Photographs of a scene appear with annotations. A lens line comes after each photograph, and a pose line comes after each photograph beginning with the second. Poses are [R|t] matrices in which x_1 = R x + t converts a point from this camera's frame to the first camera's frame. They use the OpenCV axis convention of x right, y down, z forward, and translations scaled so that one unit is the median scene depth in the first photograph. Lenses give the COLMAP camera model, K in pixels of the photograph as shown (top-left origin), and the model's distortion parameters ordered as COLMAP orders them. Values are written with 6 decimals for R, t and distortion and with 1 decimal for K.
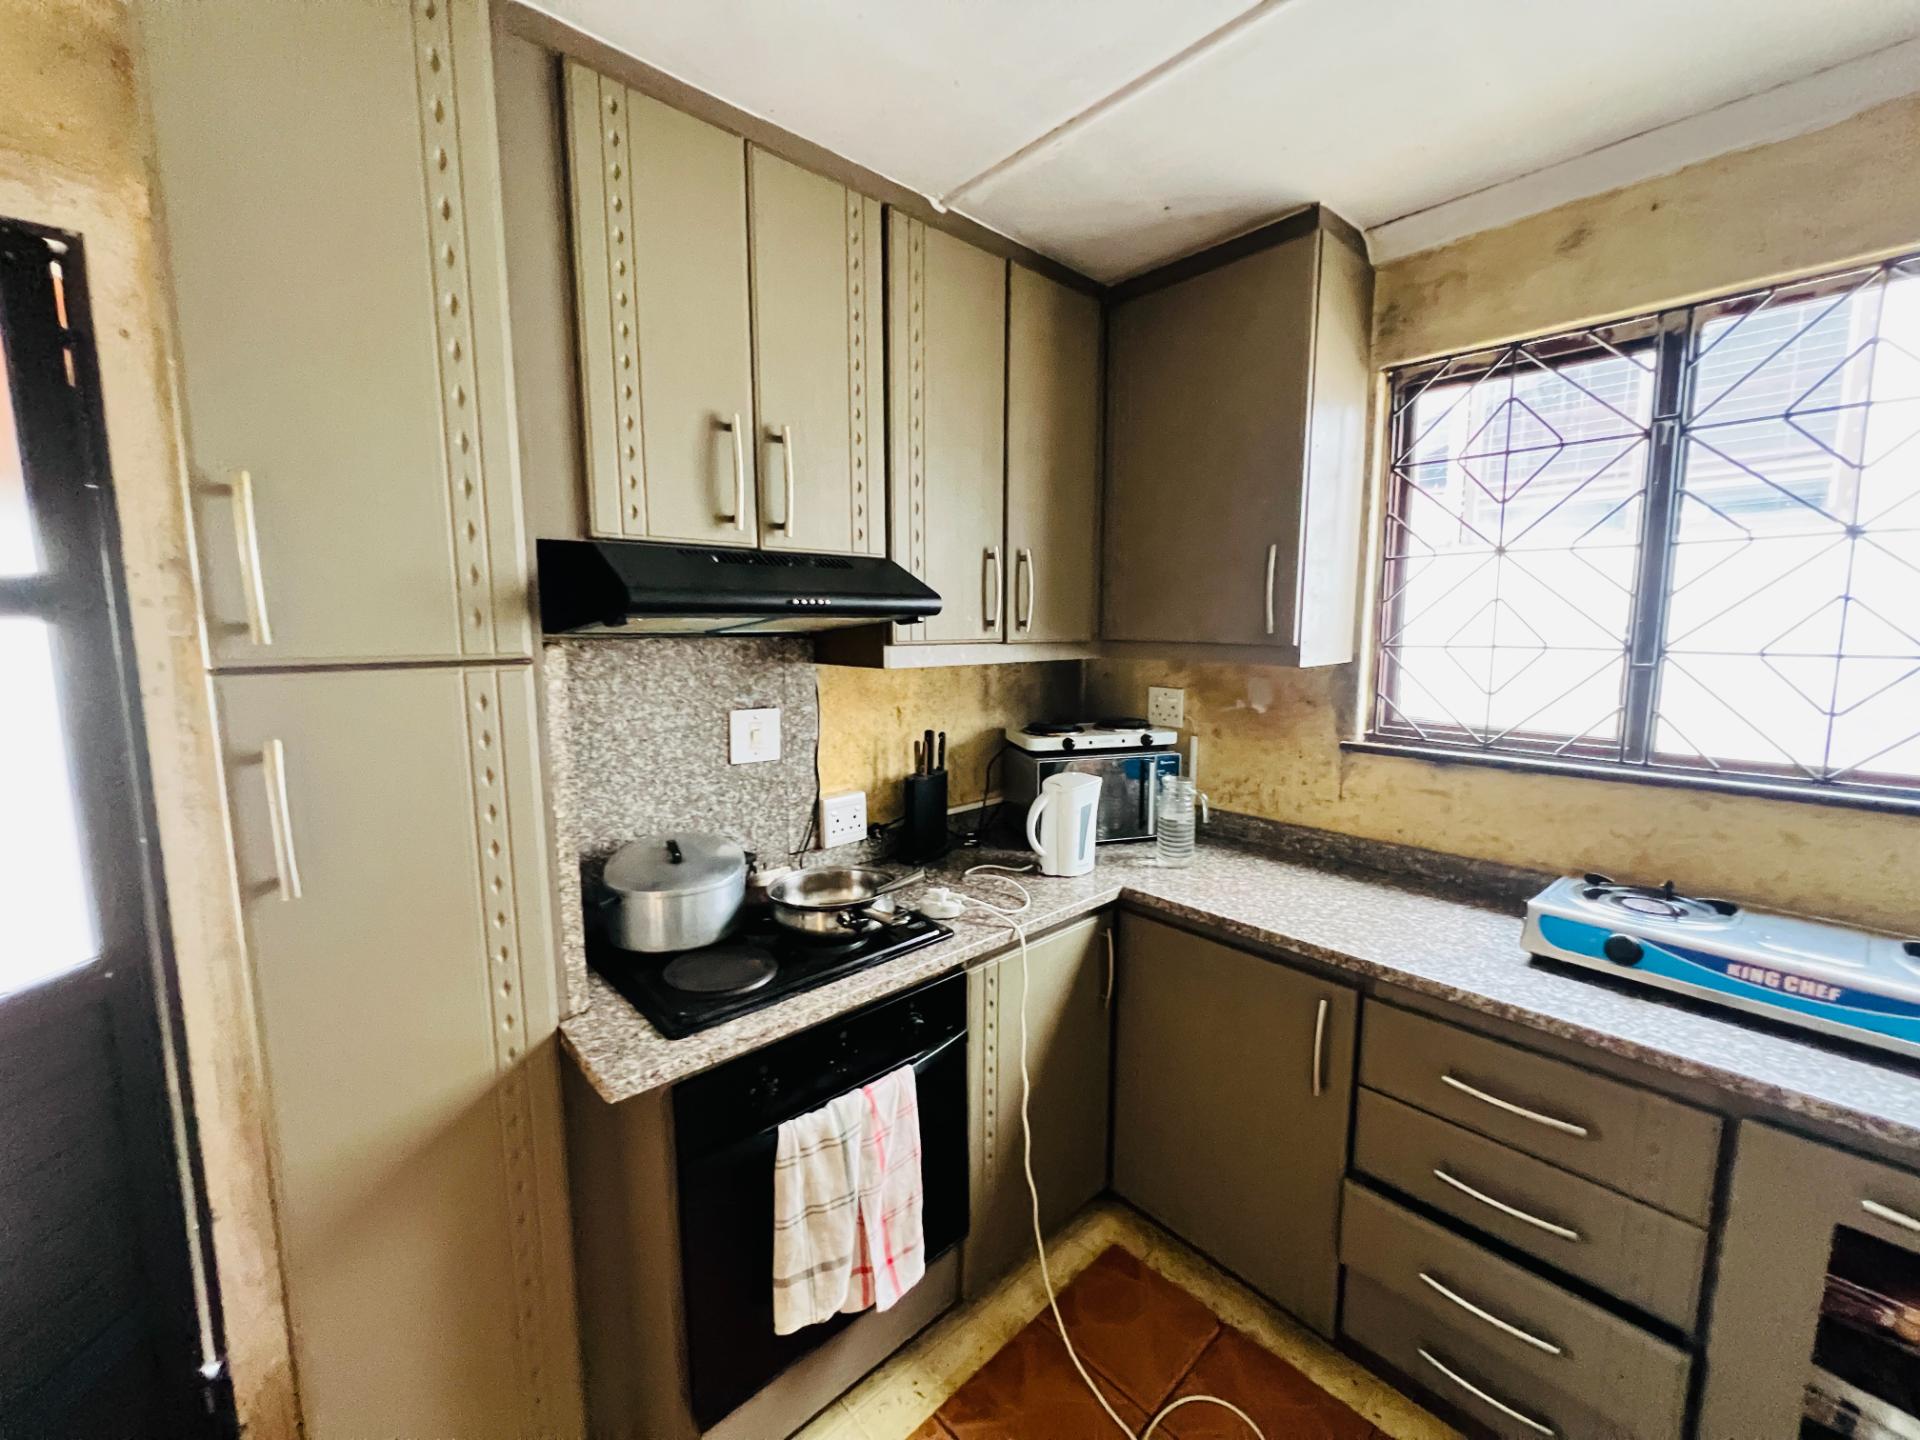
lens RADIAL K [[768.4, 0, 958.2], [0, 768.4, 718.5], [0, 0, 1]] dist [-0.002461, 0.000725]
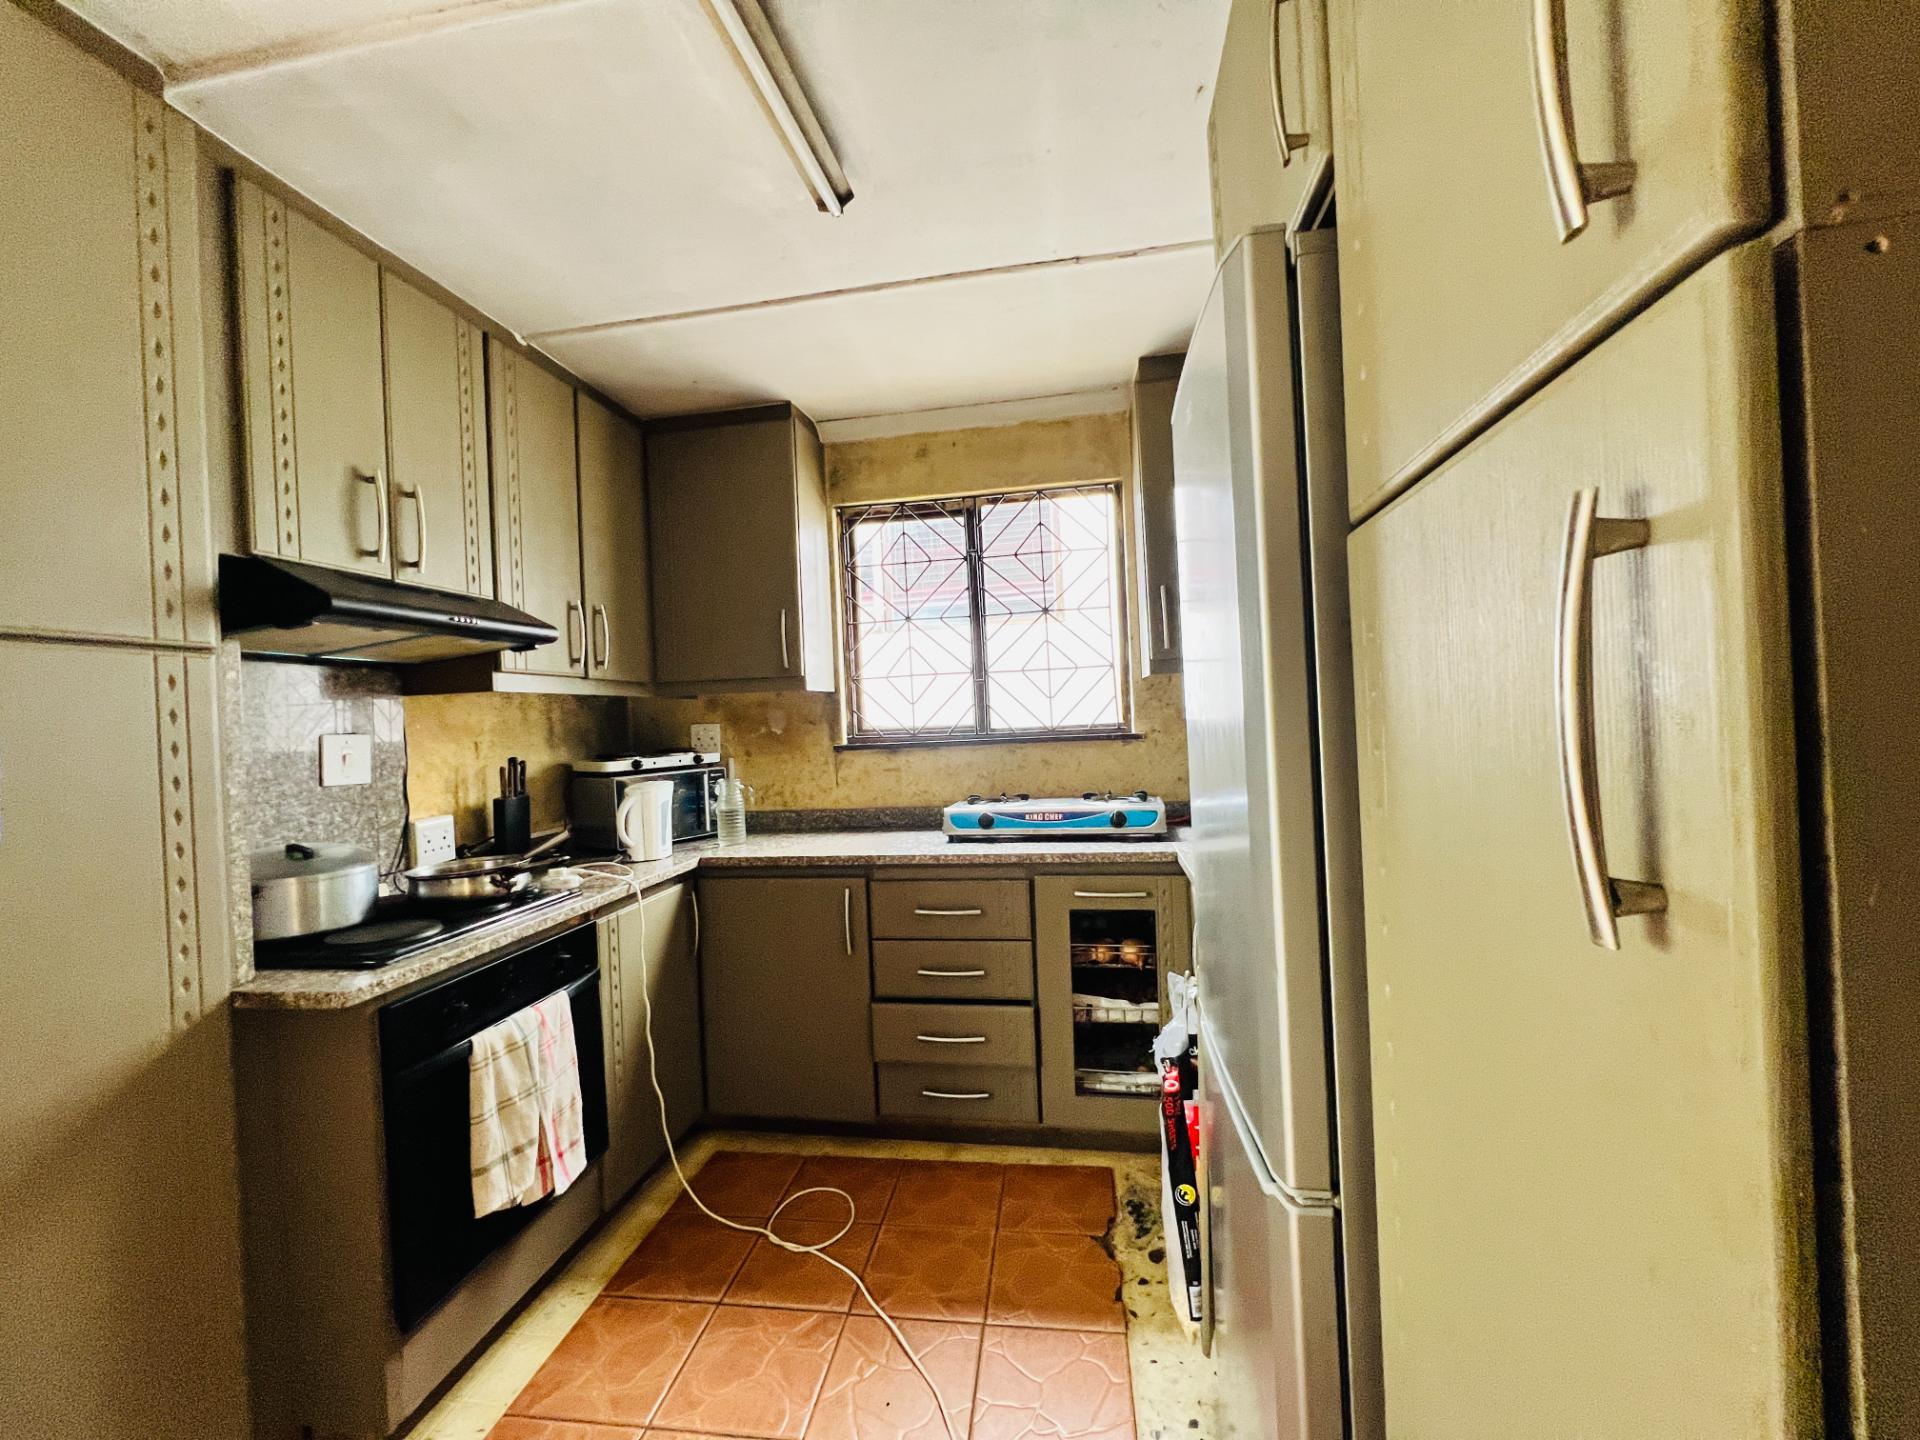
lens RADIAL K [[768.4, 0, 959.1], [0, 768.4, 719.4], [0, 0, 1]] dist [-0.002461, 0.000725]
pose [[0.785517, -0.035314, 0.617832, -0.282976], [0.119962, 0.988122, -0.096042, 0.191138], [-0.607101, 0.149559, 0.780423, -0.389330]]
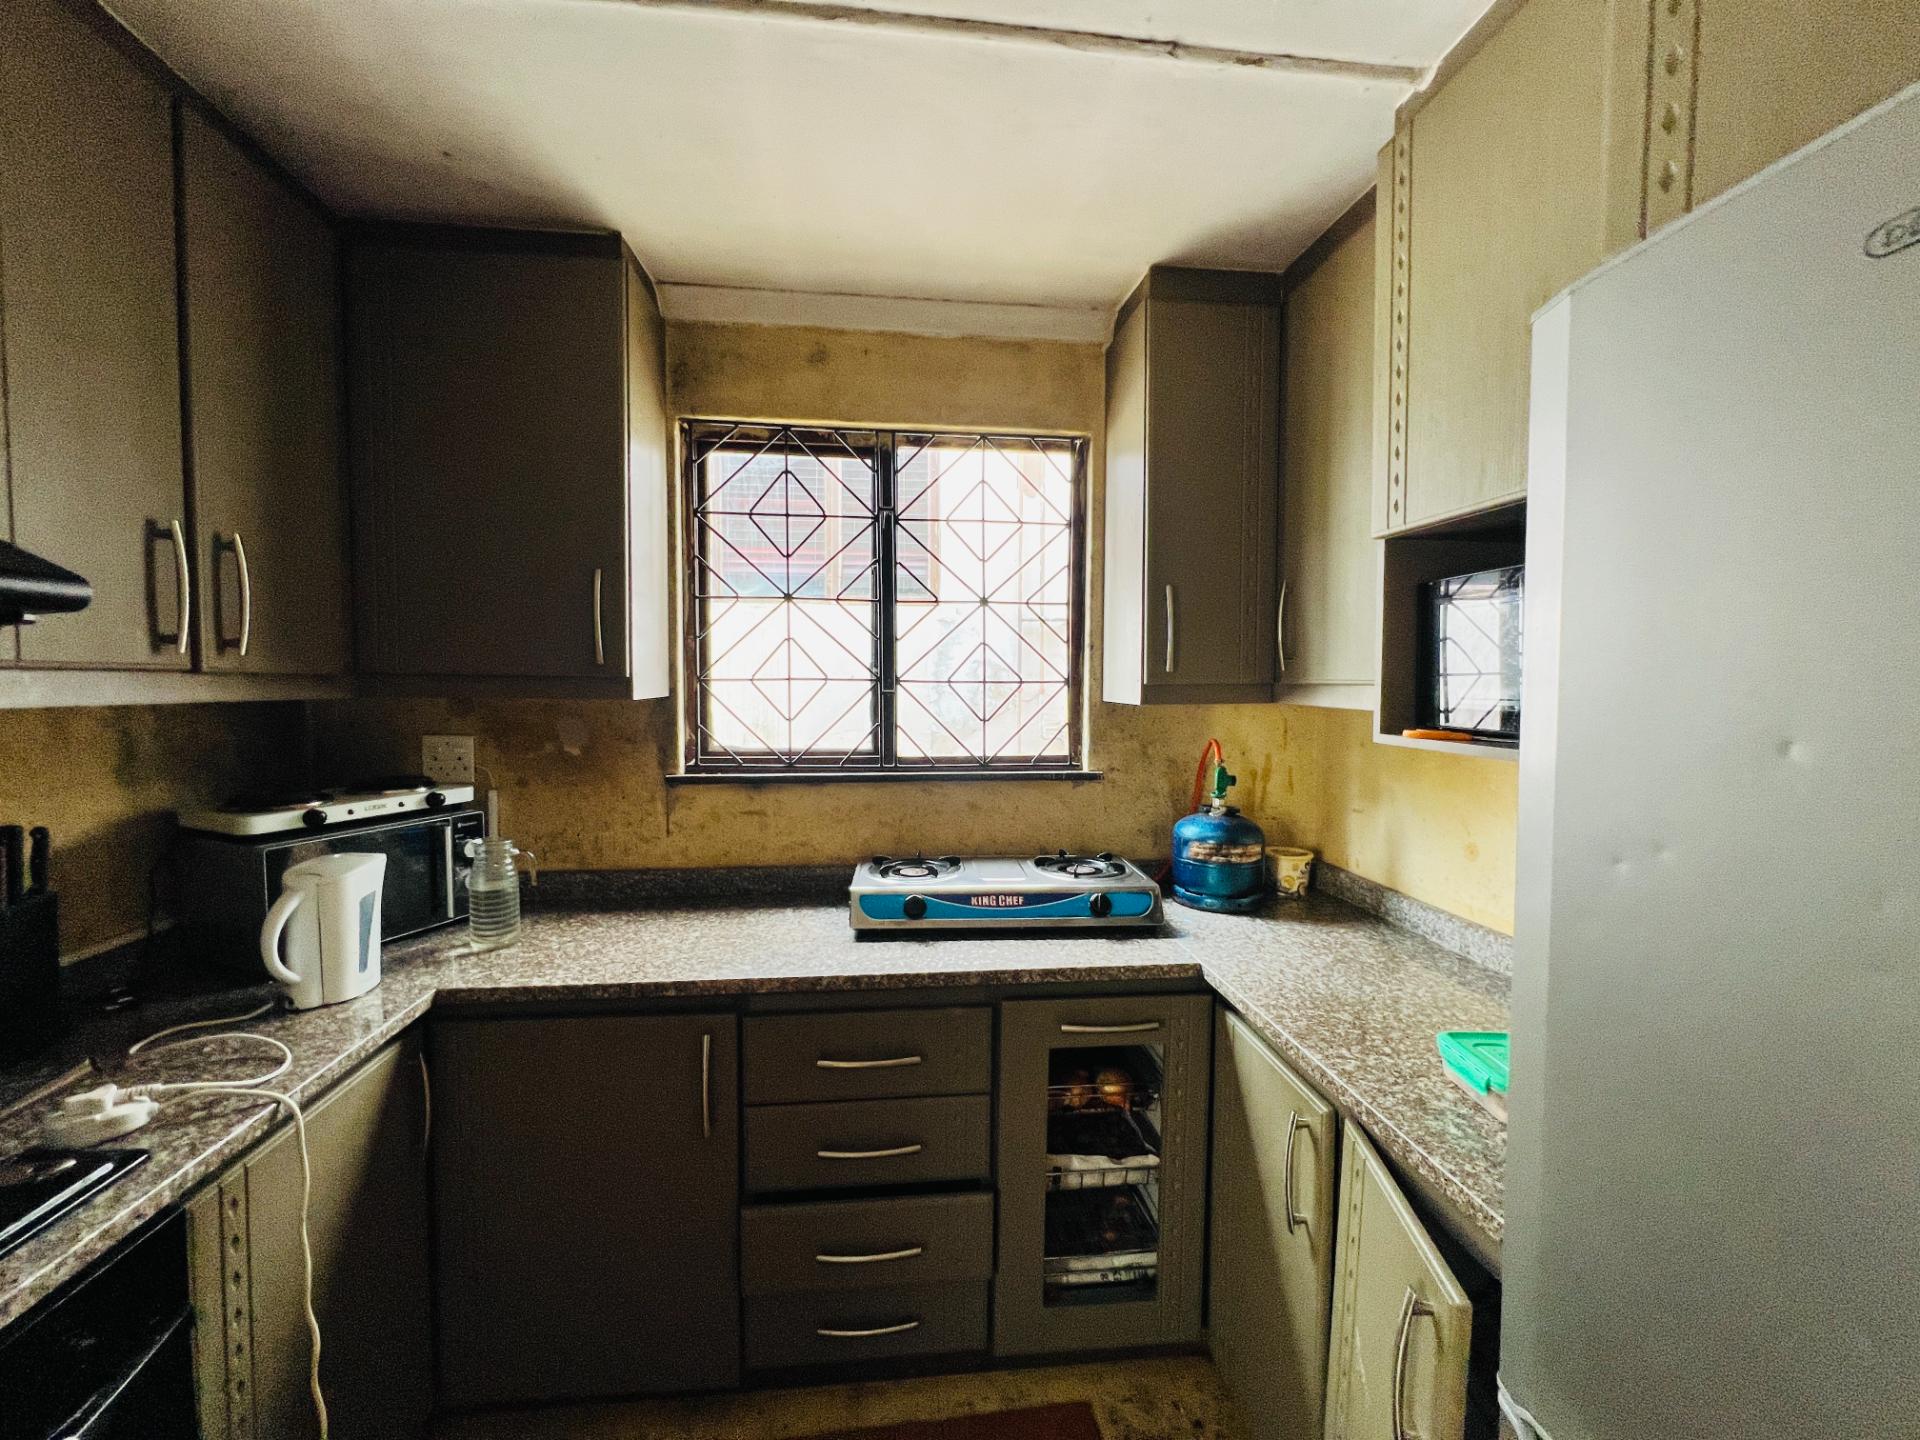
lens RADIAL K [[768.4, 0, 959.2], [0, 768.4, 719.3], [0, 0, 1]] dist [-0.002461, 0.000725]
pose [[0.587287, -0.034493, 0.808643, -0.103159], [0.094322, 0.995201, -0.026052, 0.023257], [-0.803864, 0.091573, 0.587722, 0.126861]]
